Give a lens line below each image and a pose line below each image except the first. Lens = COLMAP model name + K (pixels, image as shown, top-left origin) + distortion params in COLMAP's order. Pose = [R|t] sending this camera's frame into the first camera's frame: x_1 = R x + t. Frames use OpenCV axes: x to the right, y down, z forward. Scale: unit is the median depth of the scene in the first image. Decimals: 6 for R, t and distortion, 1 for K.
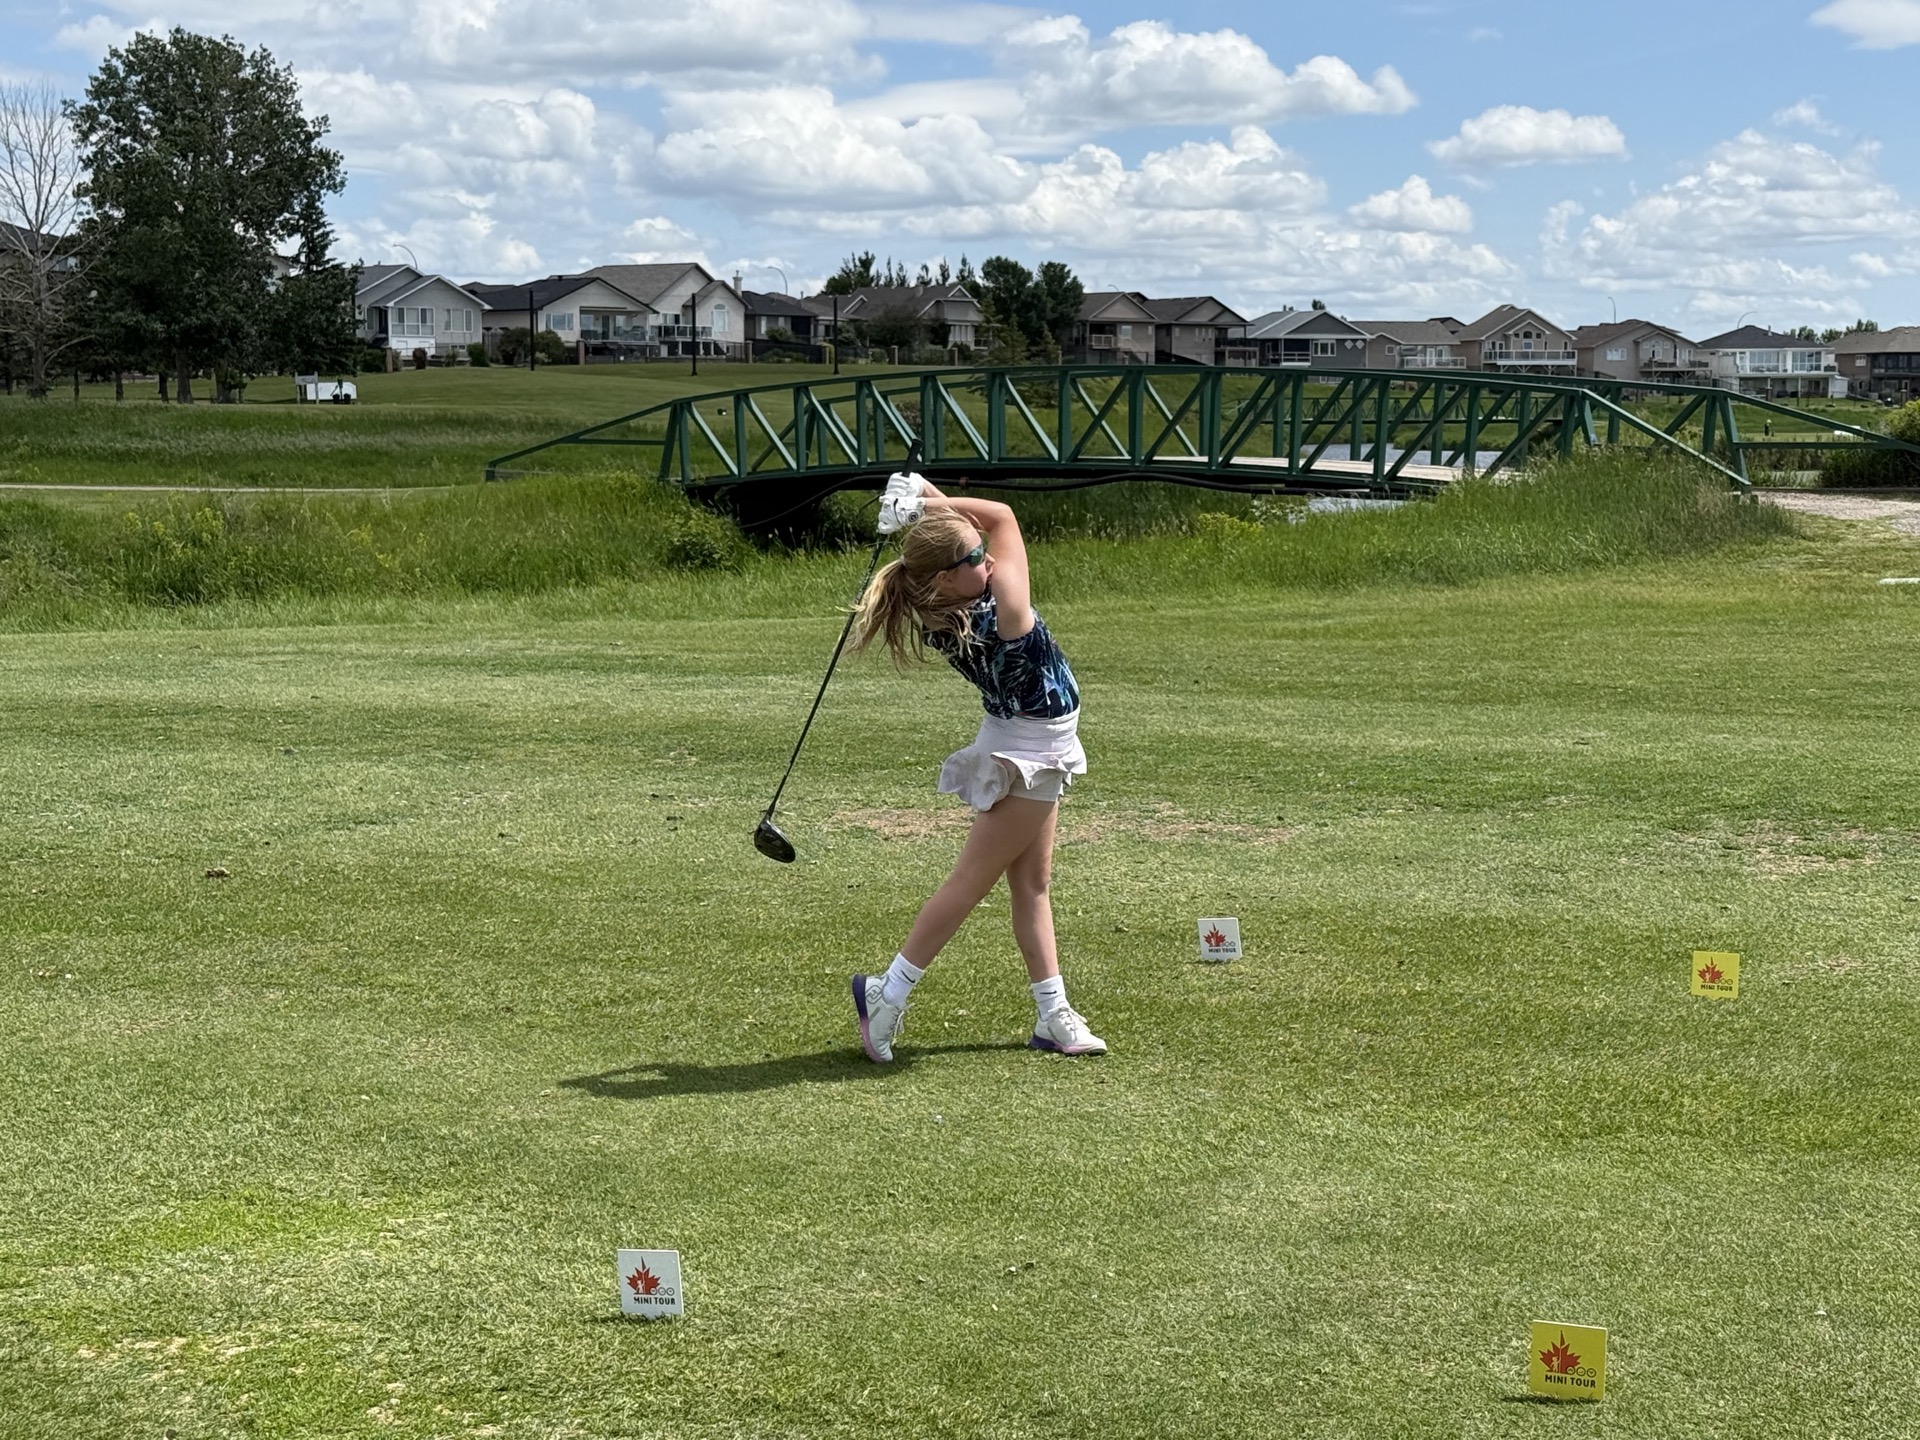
lens RADIAL K [[3381.5, 0, 957.6], [0, 3381.5, 717.8], [0, 0, 1]] dist [0.132202, 0.000000]
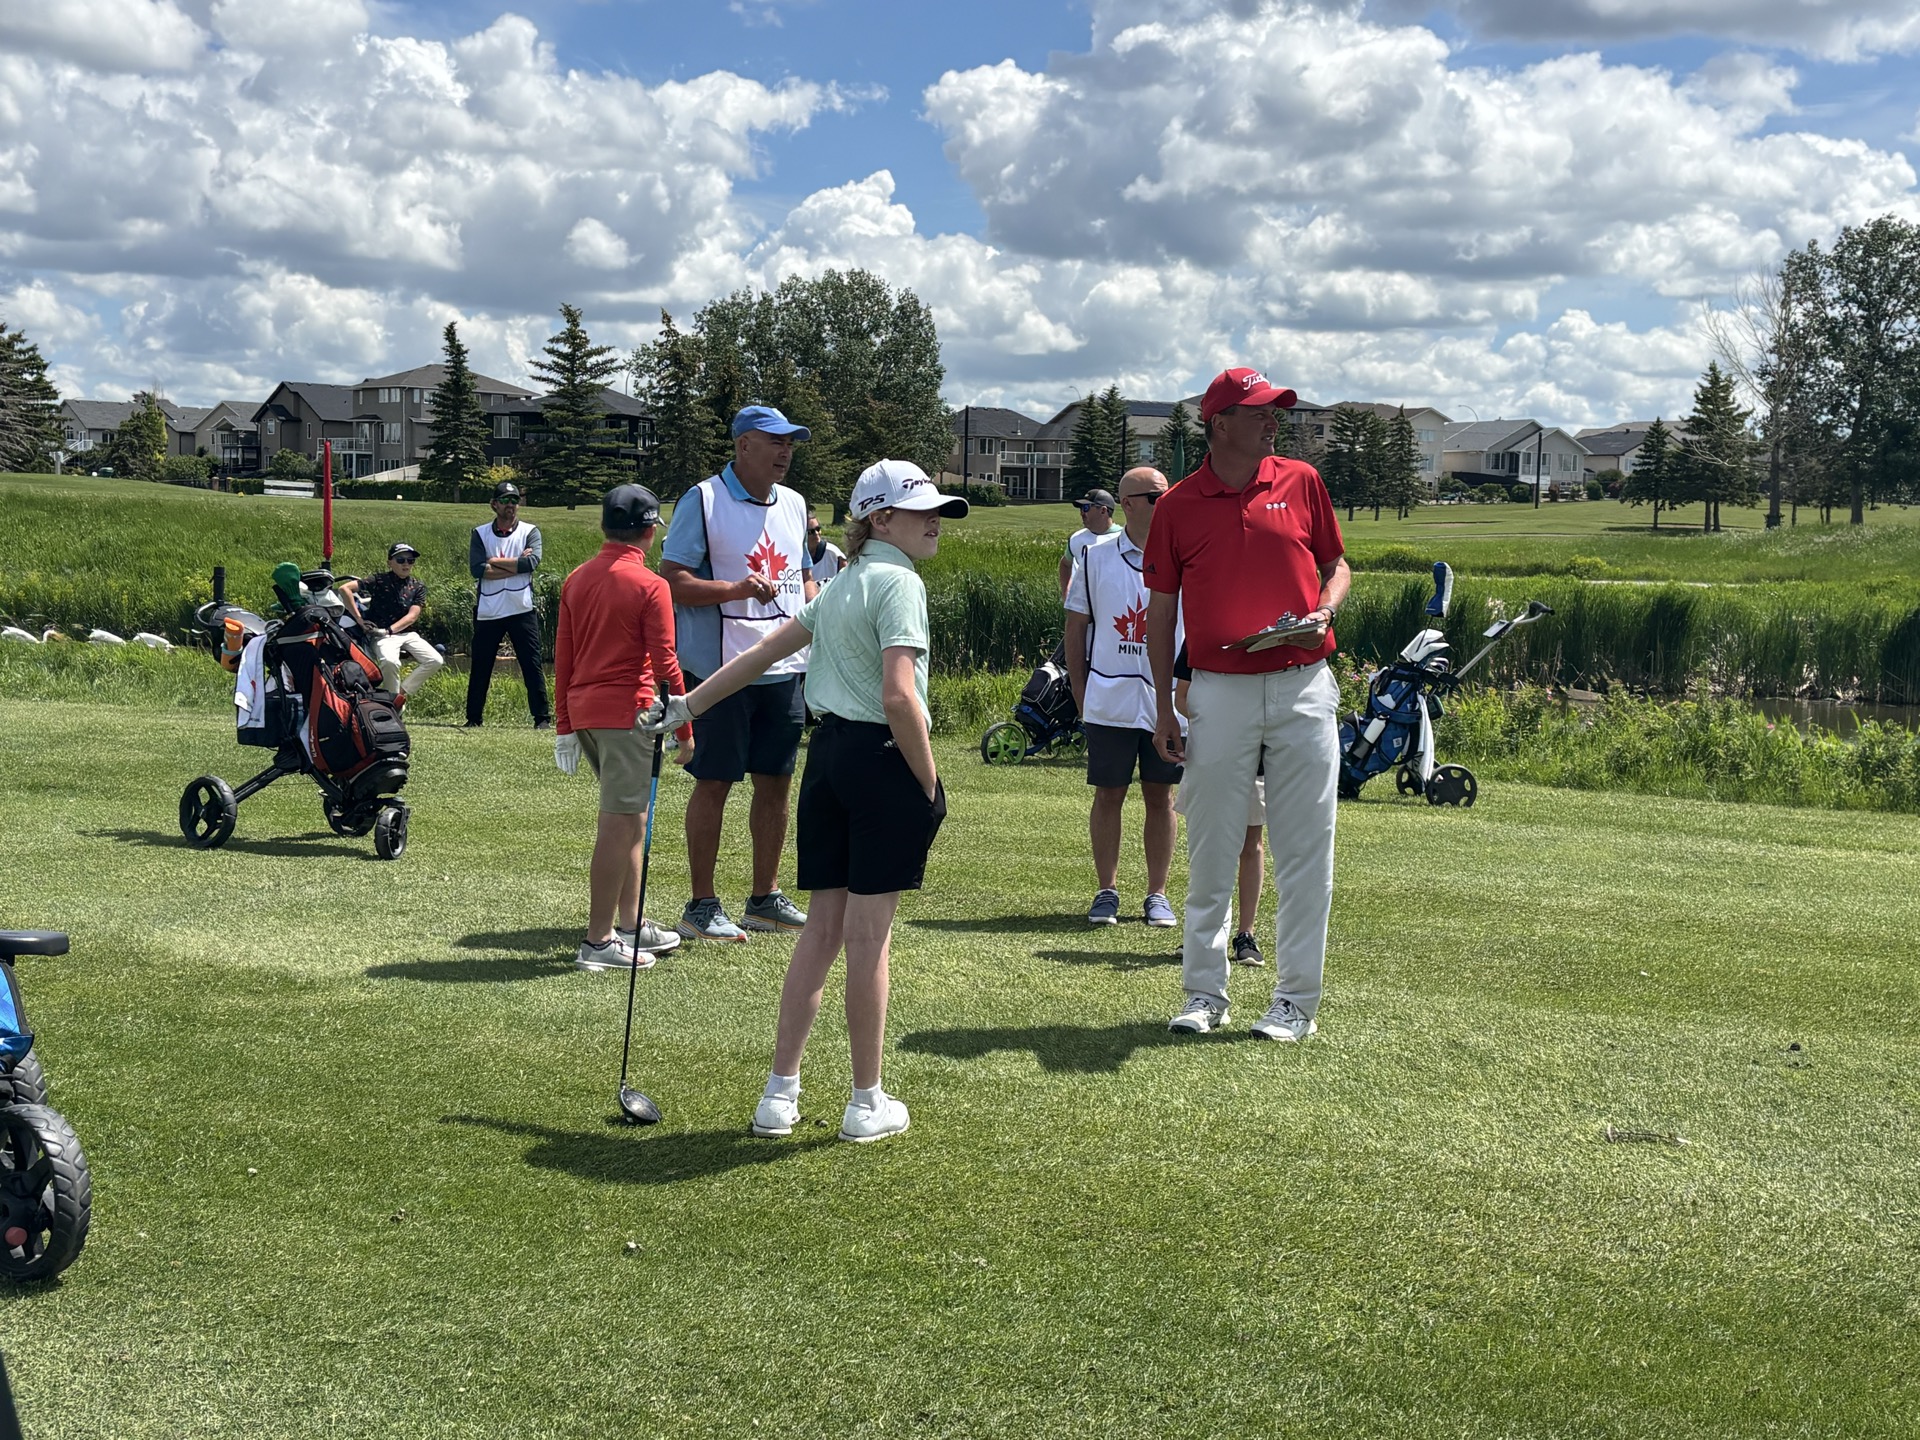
lens RADIAL K [[2396.9, 0, 951.3], [0, 2396.9, 730.4], [0, 0, 1]] dist [0.125744, 0.000000]
pose [[0.980271, 0.041217, -0.193312, -0.199854], [-0.042622, 0.999086, -0.003112, -0.003033], [0.193007, 0.011289, 0.981132, 0.056811]]
